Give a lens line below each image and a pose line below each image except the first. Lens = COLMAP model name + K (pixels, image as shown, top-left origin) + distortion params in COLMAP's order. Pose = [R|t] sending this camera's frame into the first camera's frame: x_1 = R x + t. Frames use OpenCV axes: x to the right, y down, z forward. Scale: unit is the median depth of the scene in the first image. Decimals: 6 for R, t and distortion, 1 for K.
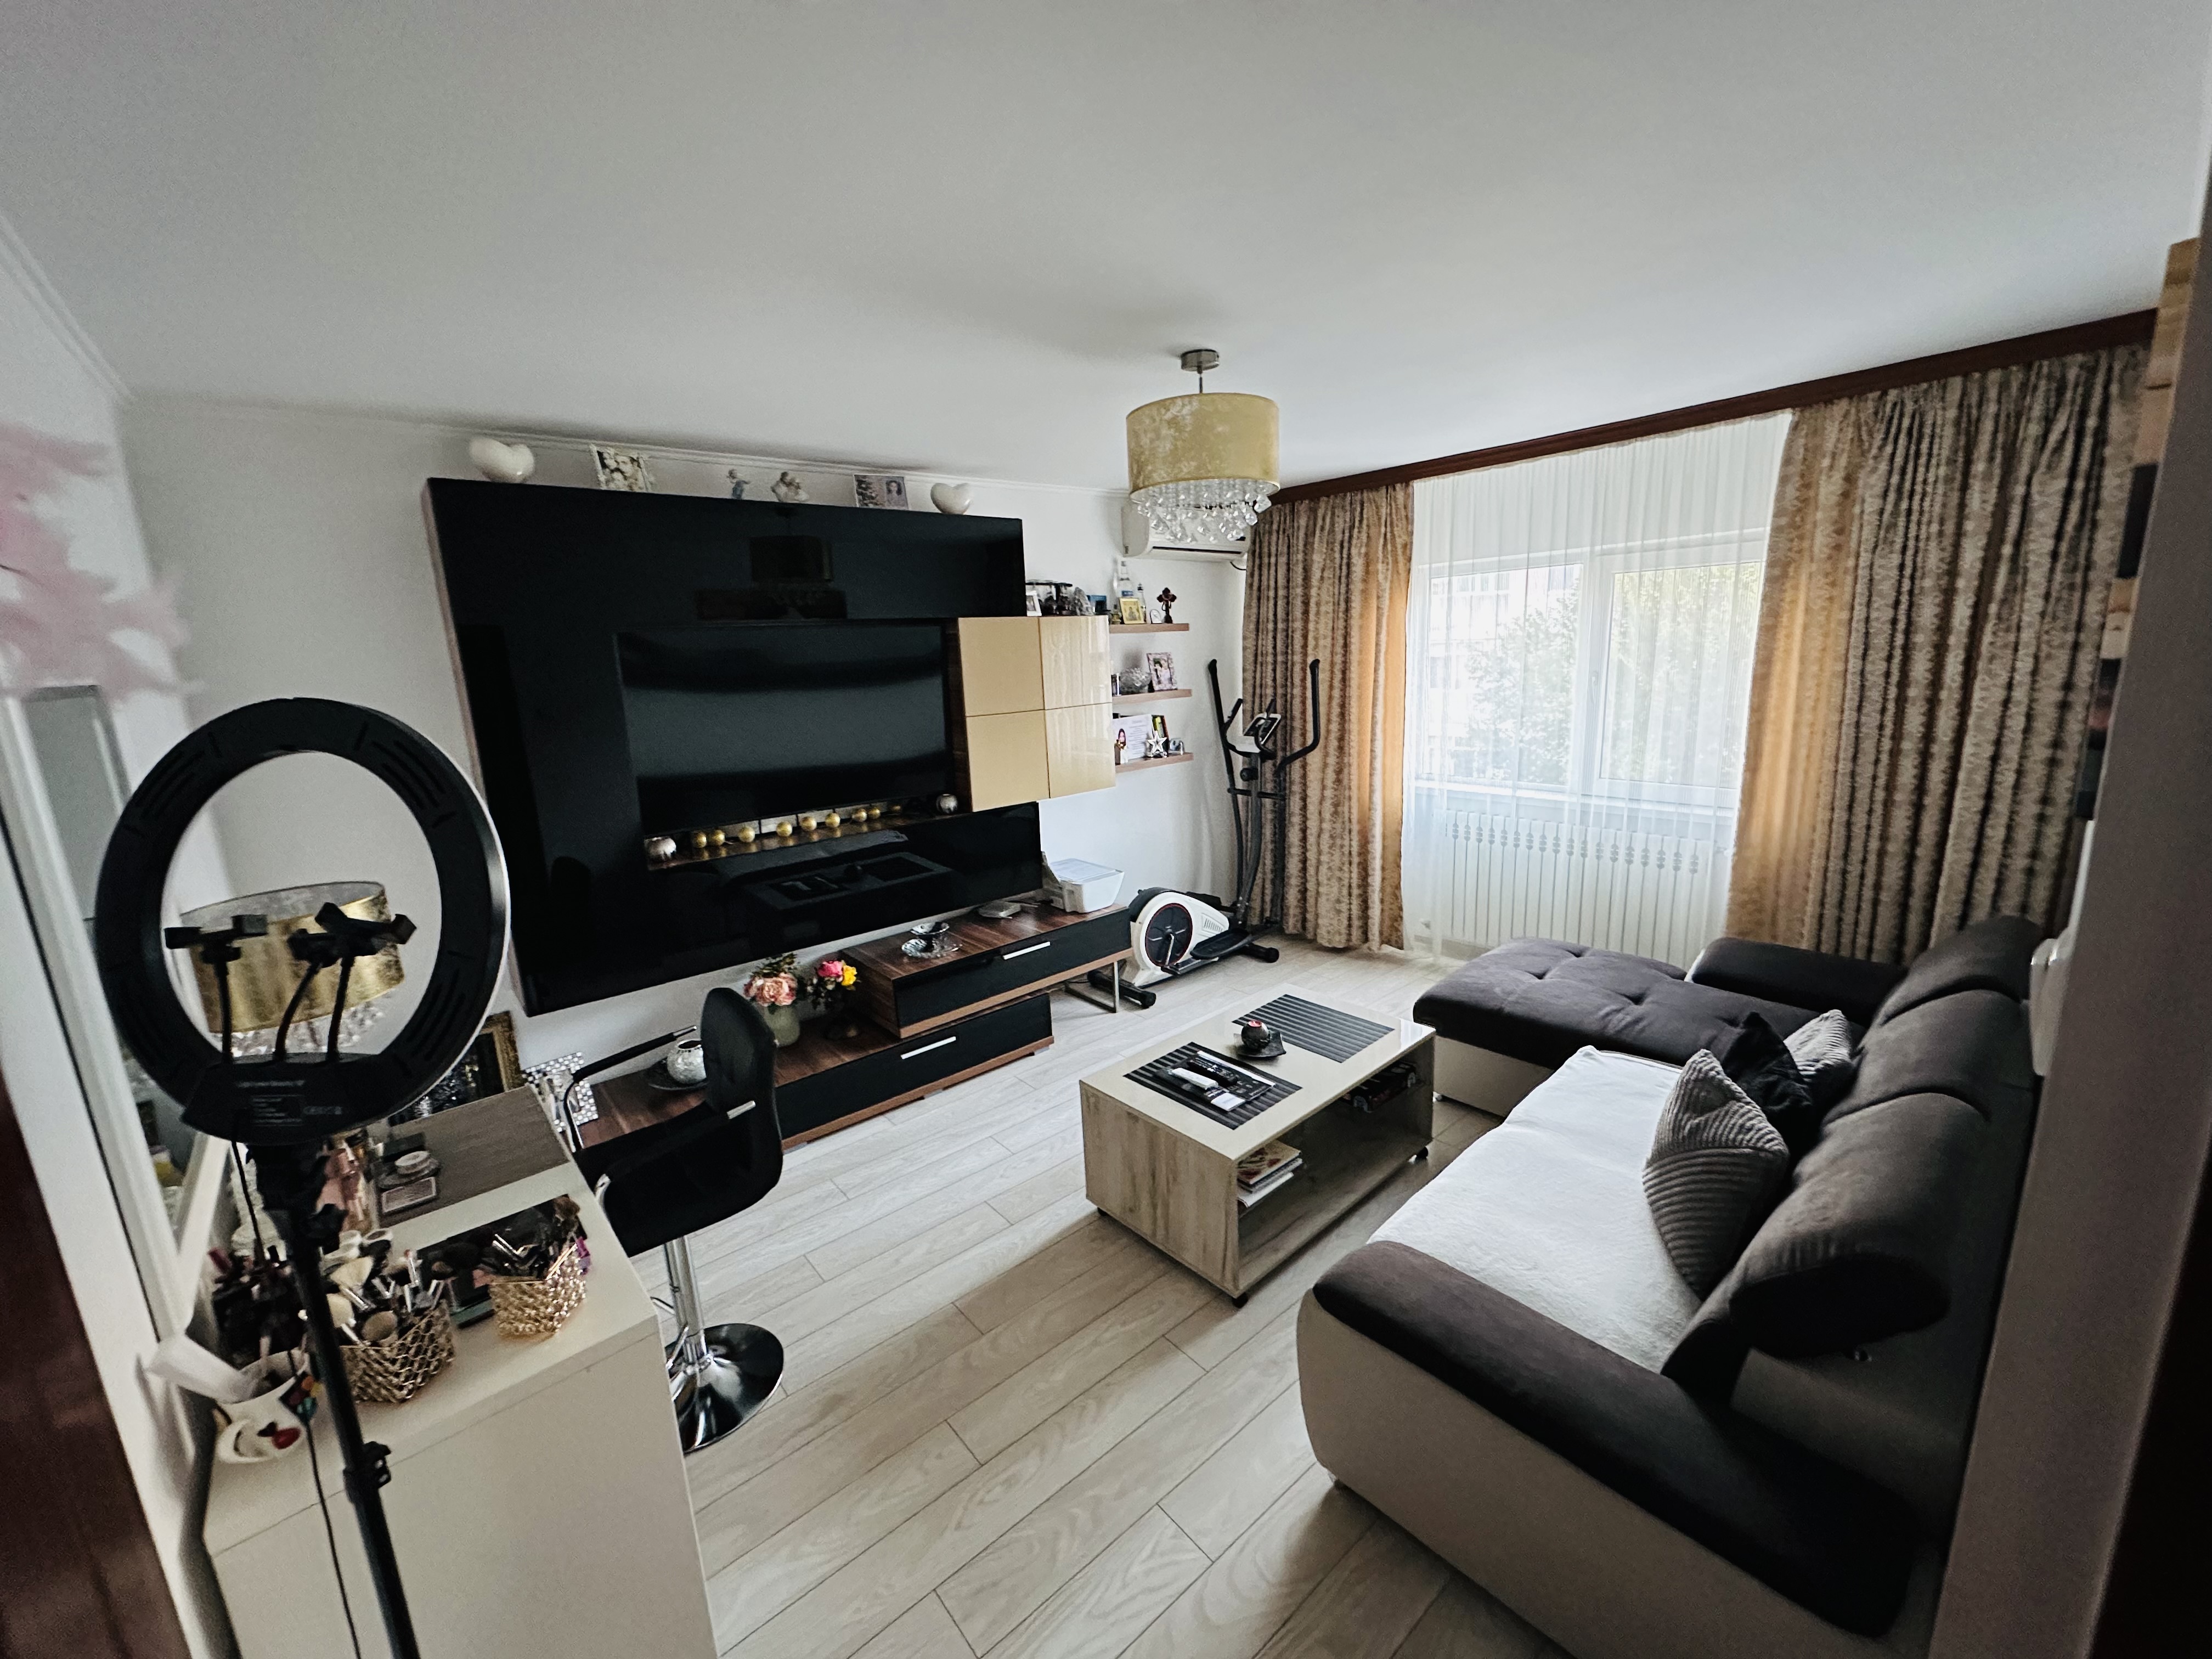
lens RADIAL K [[888.1, 0, 1106.0], [0, 888.1, 829.5], [0, 0, 1]] dist [-0.002846, 0.000766]
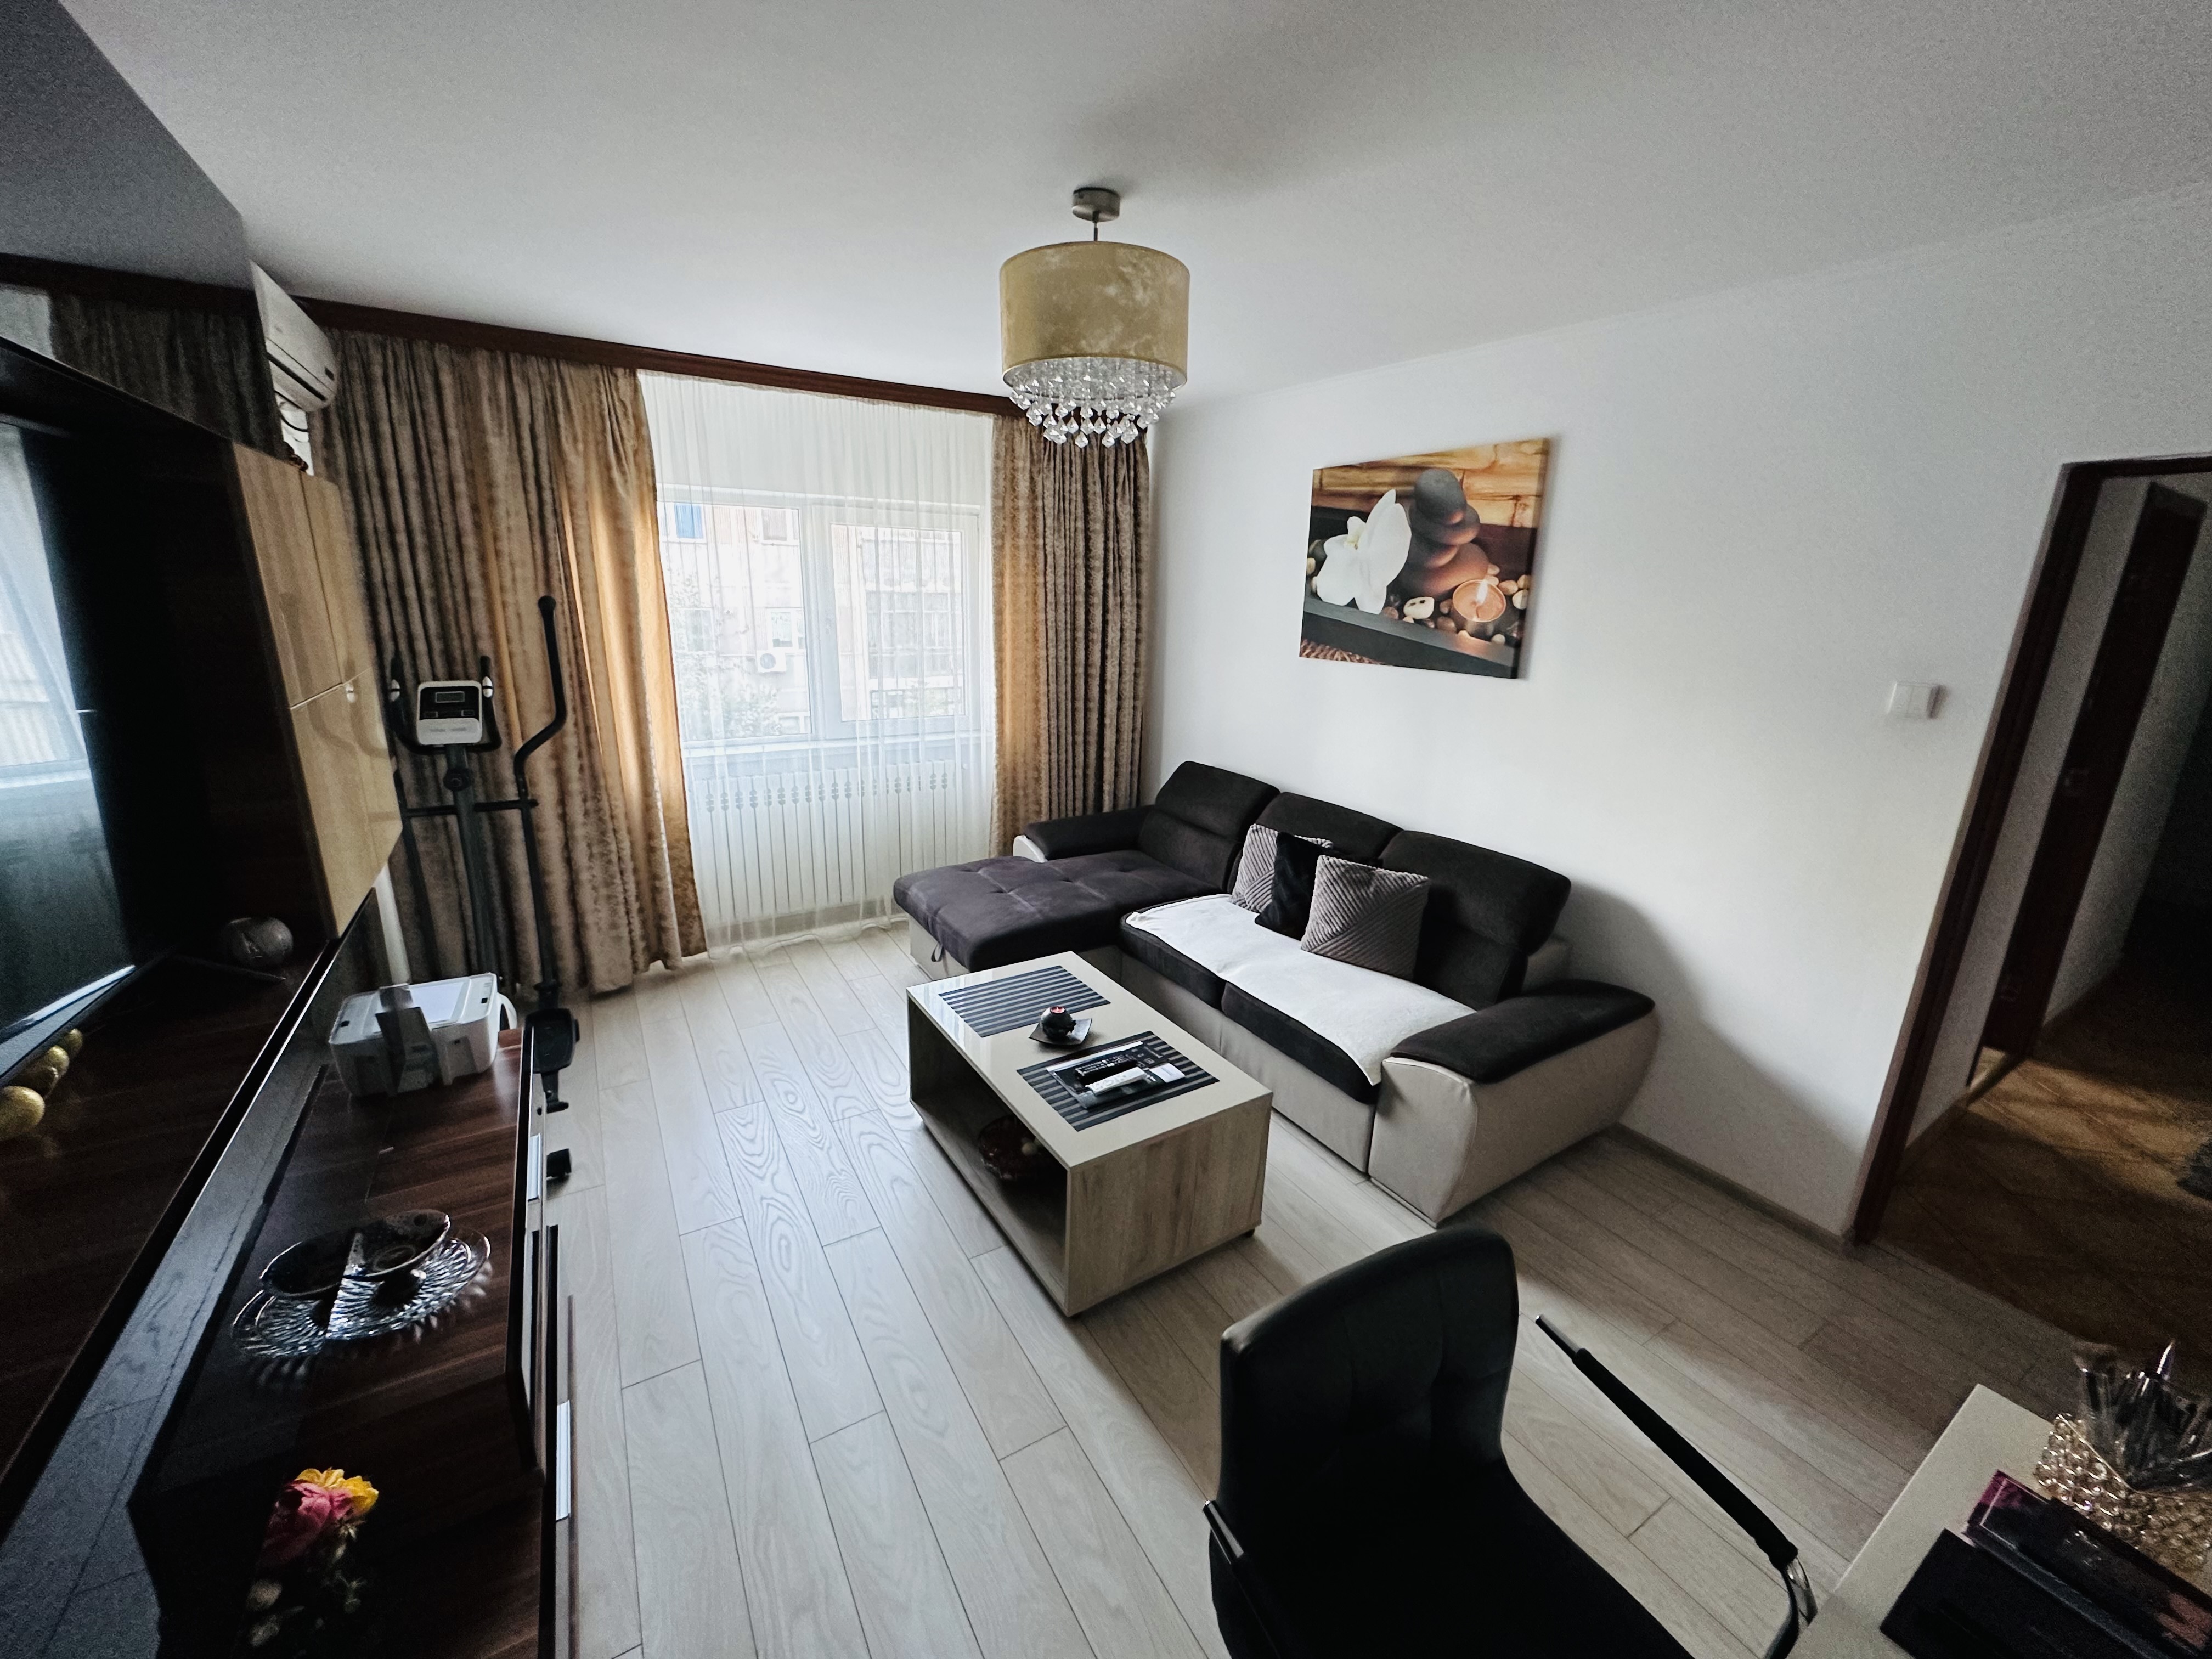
lens RADIAL K [[888.1, 0, 1106.0], [0, 888.1, 829.5], [0, 0, 1]] dist [-0.002846, 0.000766]
pose [[0.150577, -0.214081, 0.965140, -0.585970], [0.170578, 0.967255, 0.187937, -0.105020], [-0.973771, 0.136333, 0.182164, 0.695043]]
